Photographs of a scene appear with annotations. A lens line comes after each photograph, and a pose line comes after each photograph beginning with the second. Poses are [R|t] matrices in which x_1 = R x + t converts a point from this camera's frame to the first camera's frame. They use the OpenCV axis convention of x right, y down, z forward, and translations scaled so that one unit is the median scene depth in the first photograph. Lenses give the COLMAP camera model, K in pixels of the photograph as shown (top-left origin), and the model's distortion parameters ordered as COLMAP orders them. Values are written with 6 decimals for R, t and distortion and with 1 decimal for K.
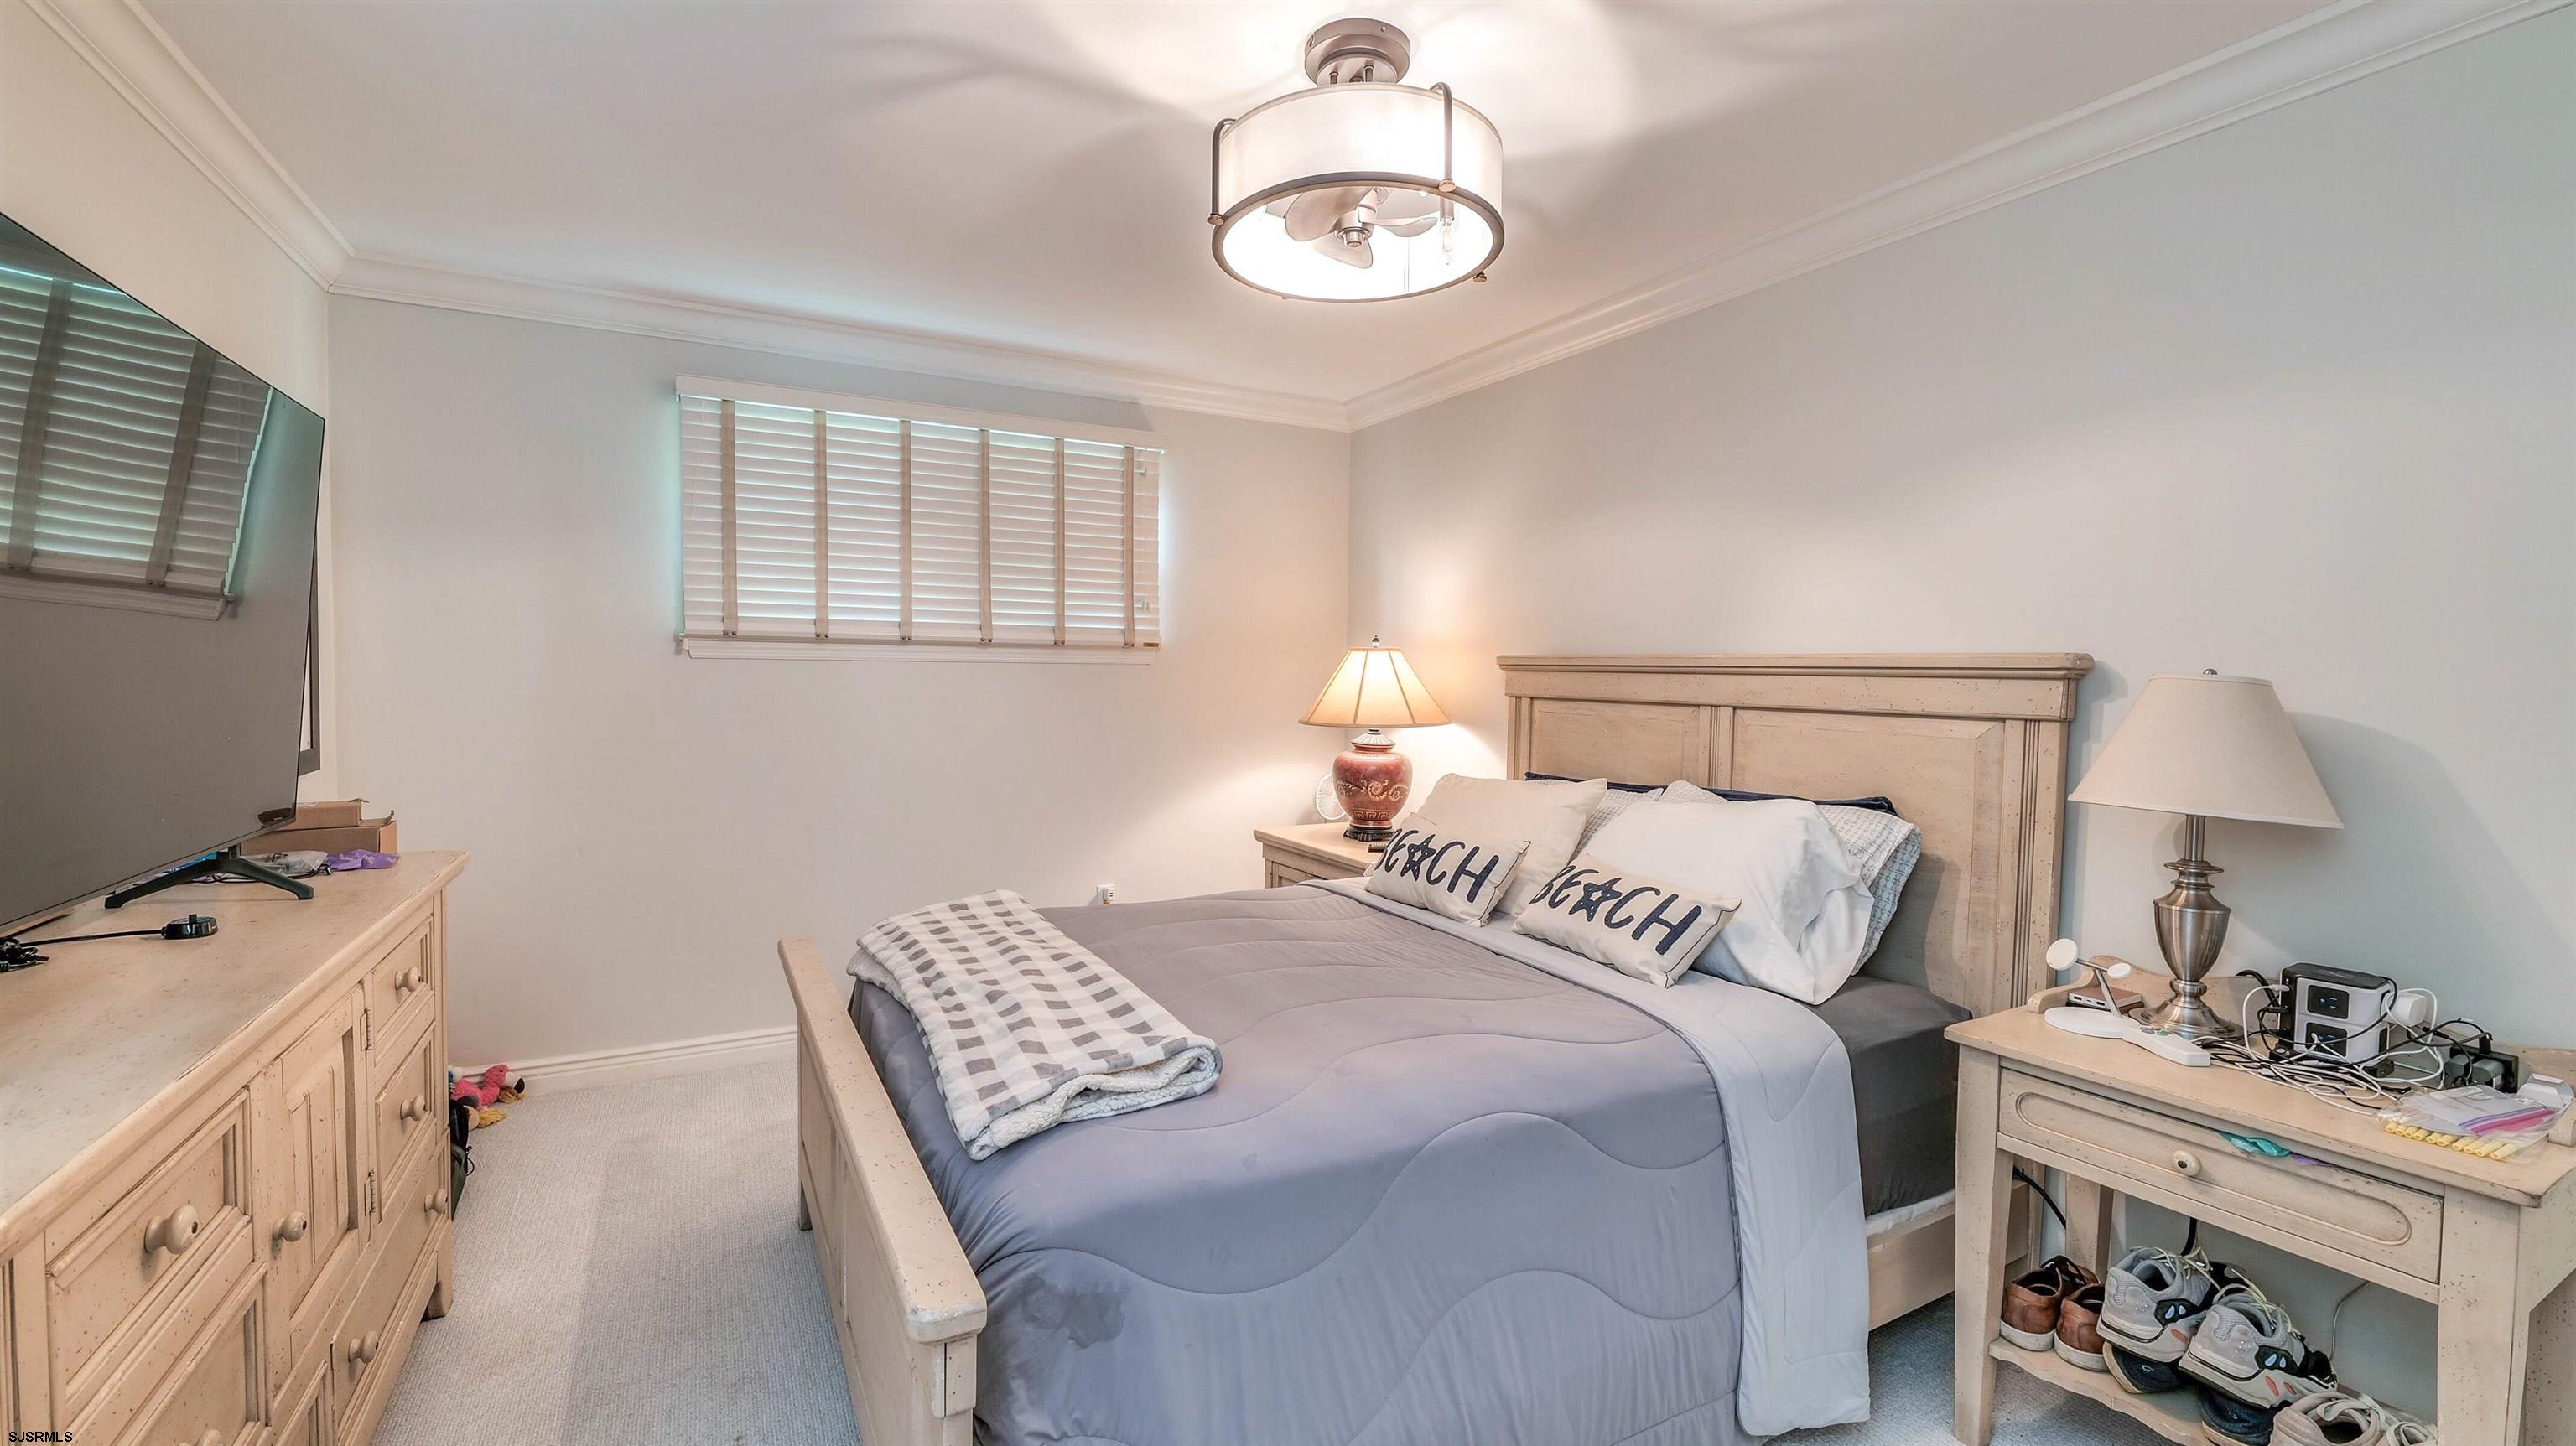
lens RADIAL K [[1050.3, 0, 1267.2], [0, 1050.3, 727.7], [0, 0, 1]] dist [-0.009989, 0.000453]
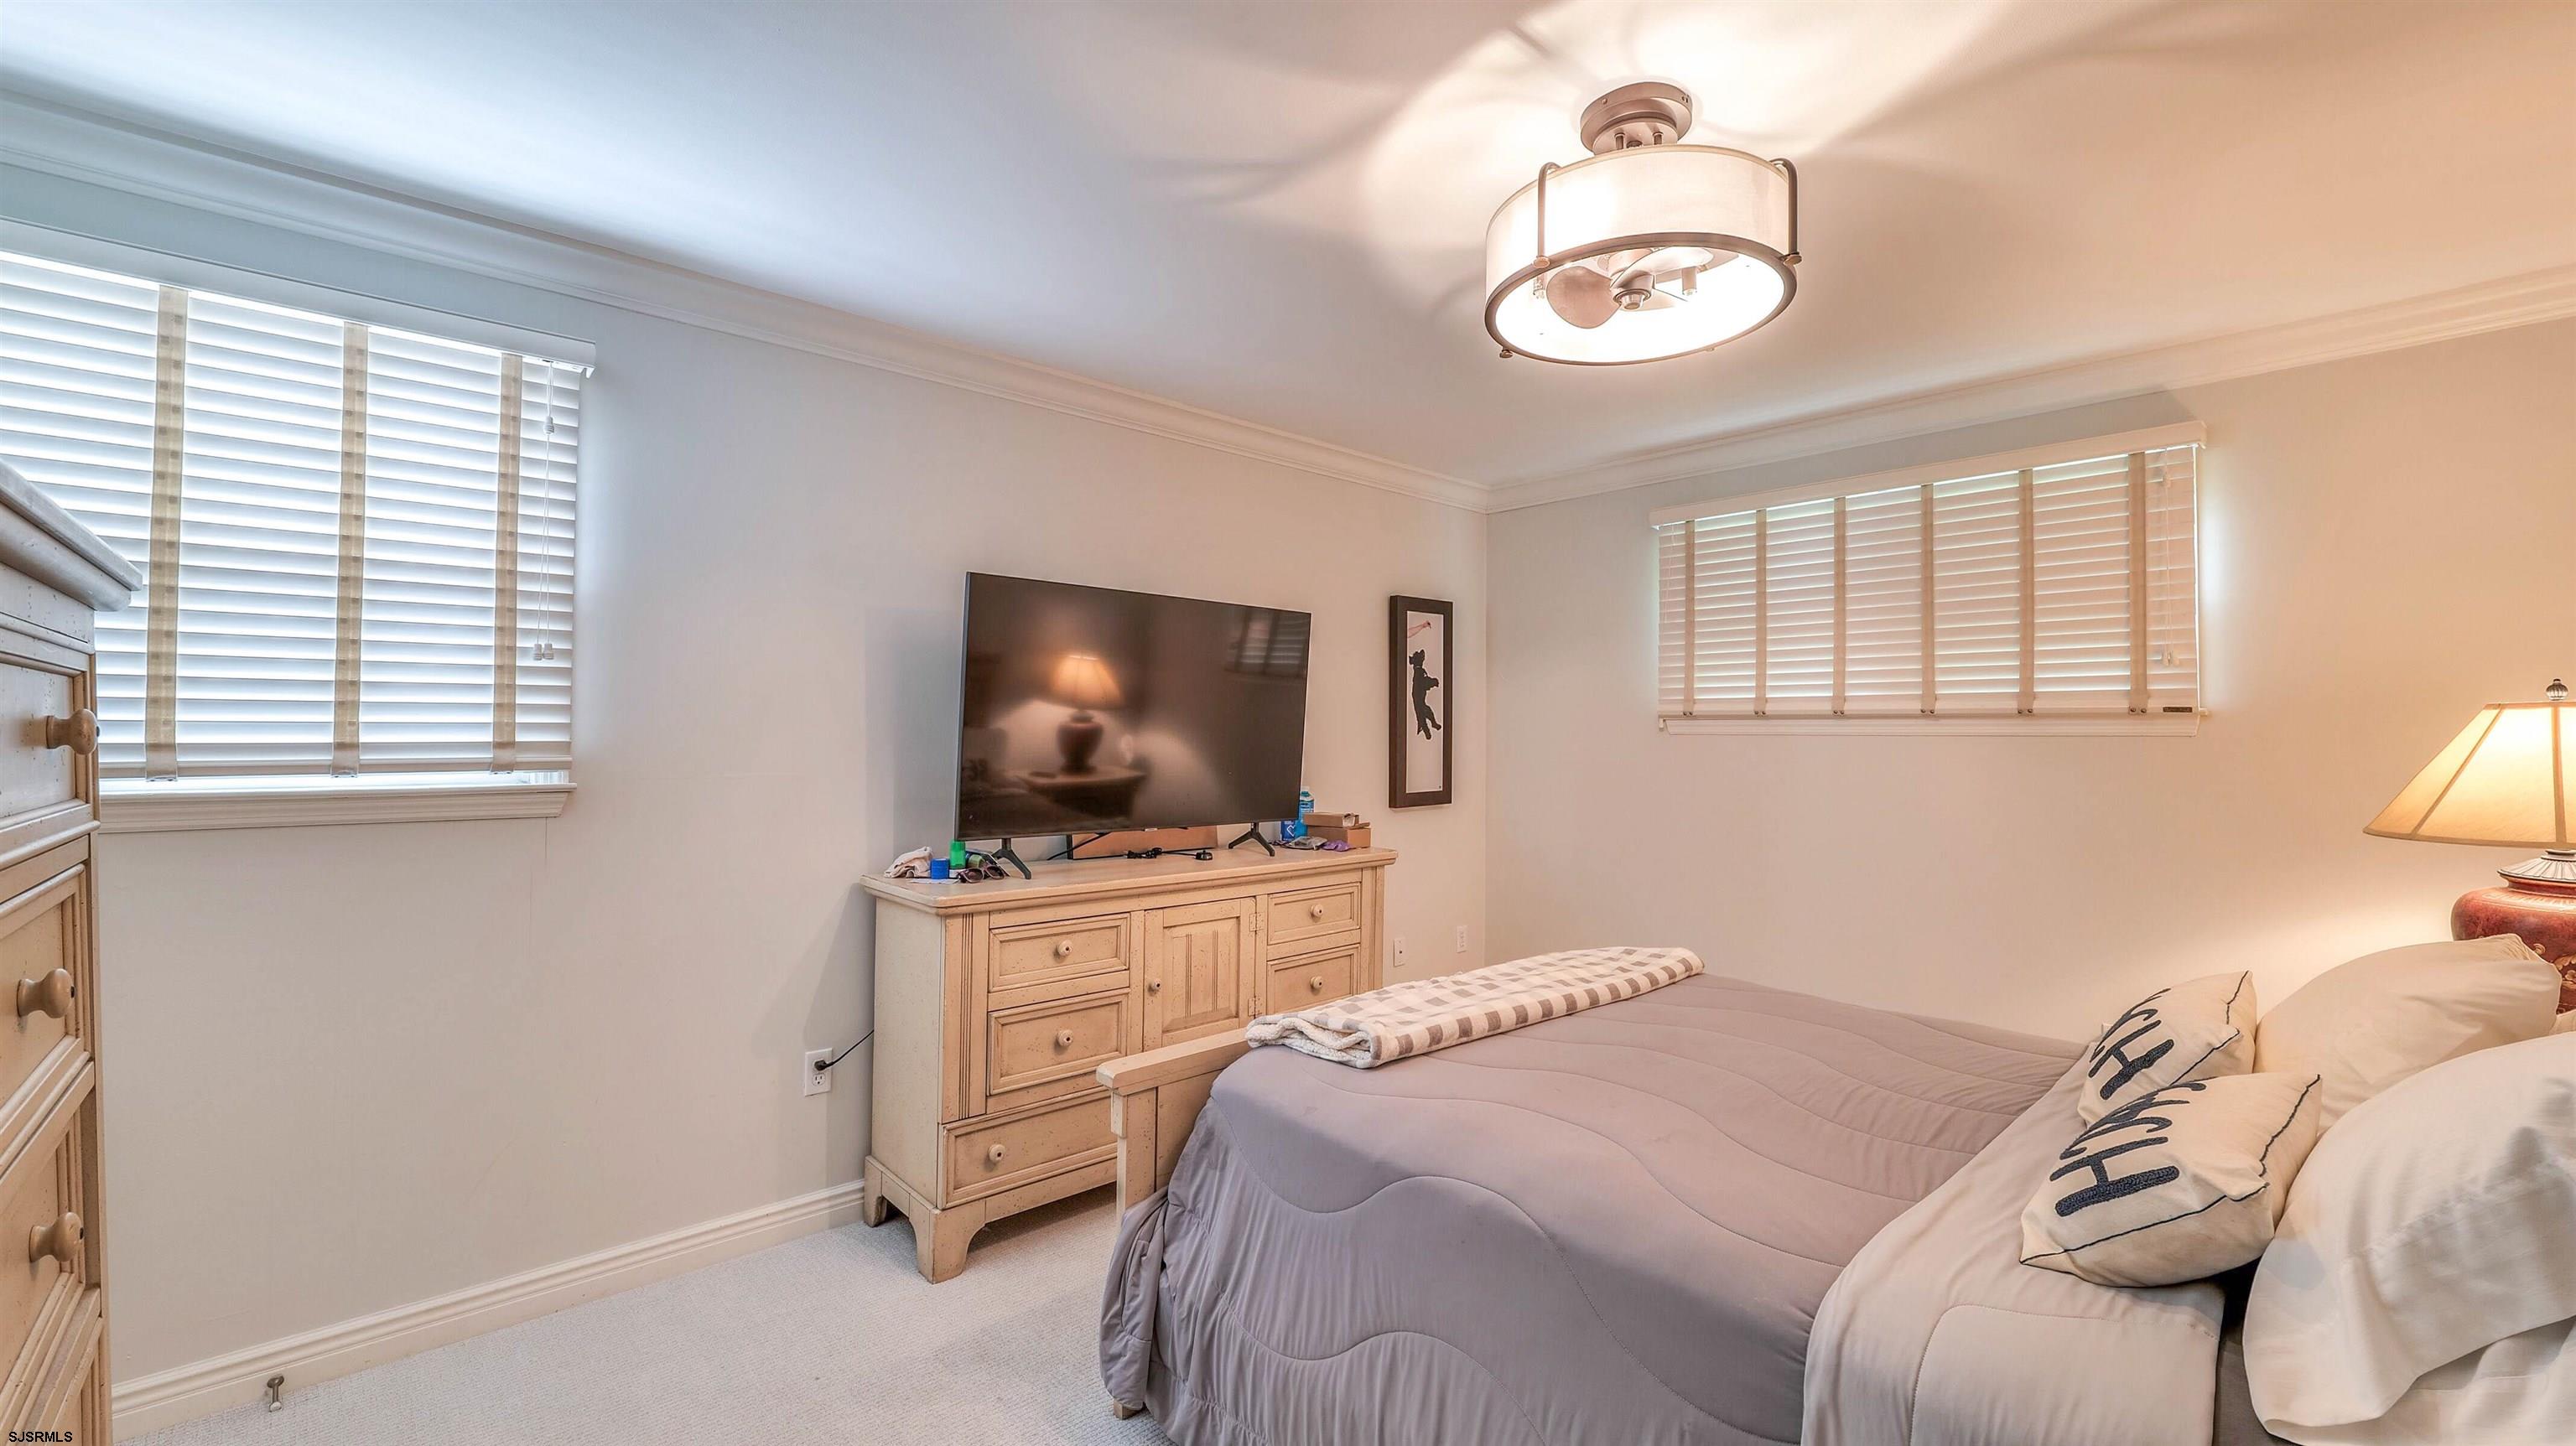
lens RADIAL K [[1050.3, 0, 1275.5], [0, 1050.3, 724.1], [0, 0, 1]] dist [-0.009989, 0.000453]
pose [[0.238122, -0.021128, -0.971005, 0.488567], [-0.057428, 0.997708, -0.035792, -0.007527], [0.969536, 0.064286, 0.236363, 0.239909]]
